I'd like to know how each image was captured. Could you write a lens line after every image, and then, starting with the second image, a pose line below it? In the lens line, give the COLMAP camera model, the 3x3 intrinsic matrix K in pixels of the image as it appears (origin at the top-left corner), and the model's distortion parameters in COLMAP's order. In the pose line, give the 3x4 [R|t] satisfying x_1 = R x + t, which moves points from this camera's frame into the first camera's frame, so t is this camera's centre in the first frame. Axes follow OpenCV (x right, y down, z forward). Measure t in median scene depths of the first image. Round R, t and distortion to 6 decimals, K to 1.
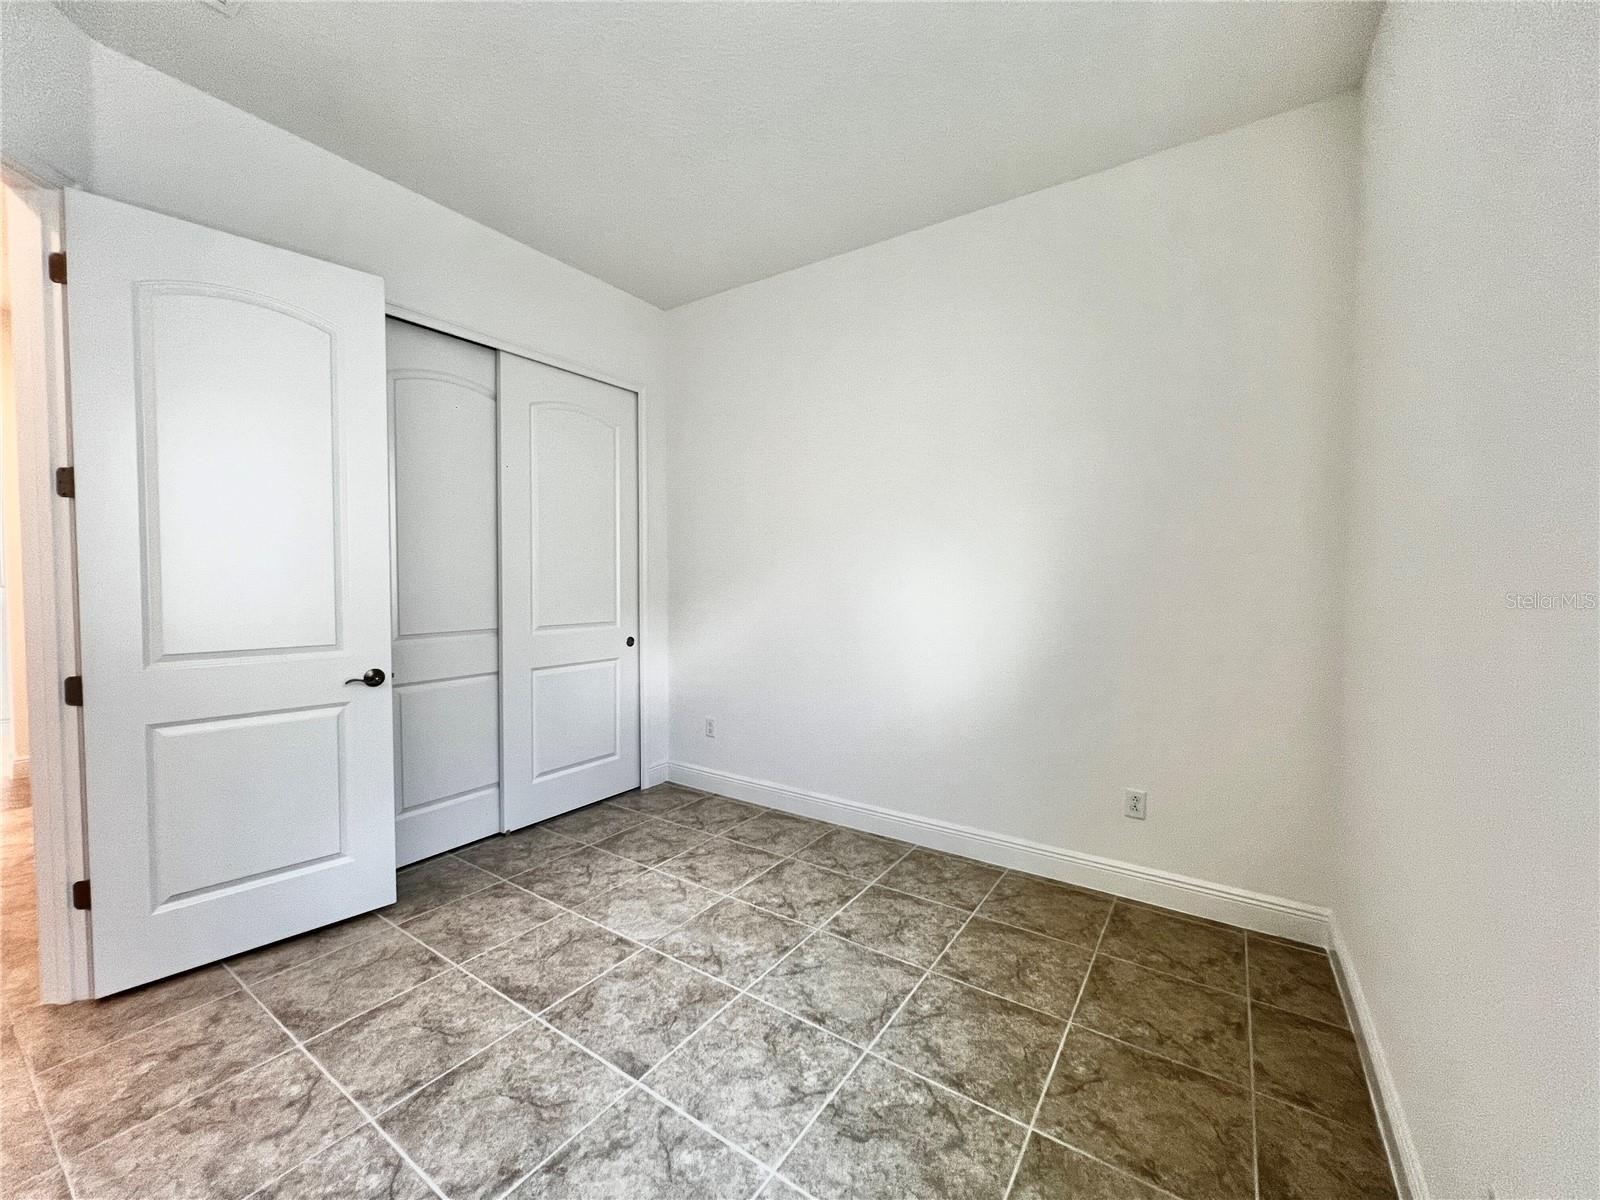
lens RADIAL K [[640.9, 0, 796.2], [0, 640.9, 598.2], [0, 0, 1]] dist [-0.001843, 0.000215]
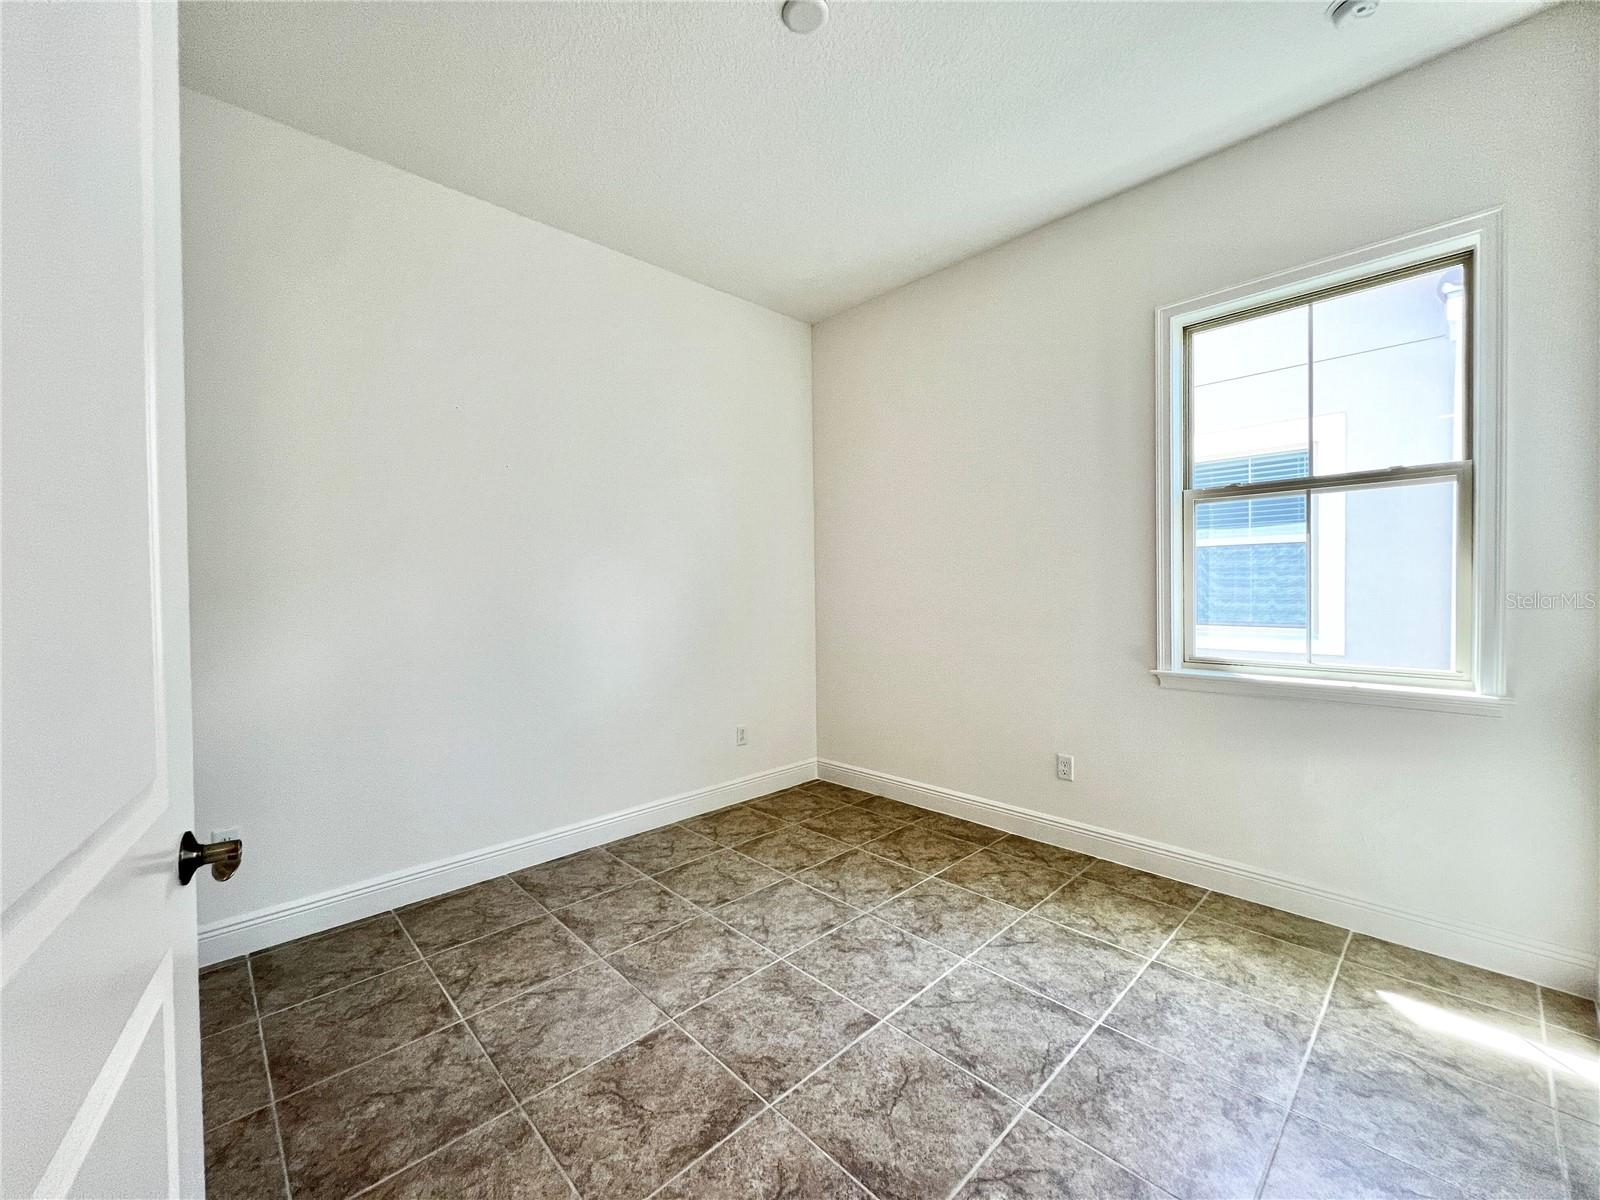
lens RADIAL K [[640.9, 0, 796.2], [0, 640.9, 598.2], [0, 0, 1]] dist [-0.001843, 0.000215]
pose [[0.211802, -0.024445, 0.977007, -1.031680], [0.044355, 0.998897, 0.015378, -0.010014], [-0.976306, 0.040078, 0.212653, 0.662870]]
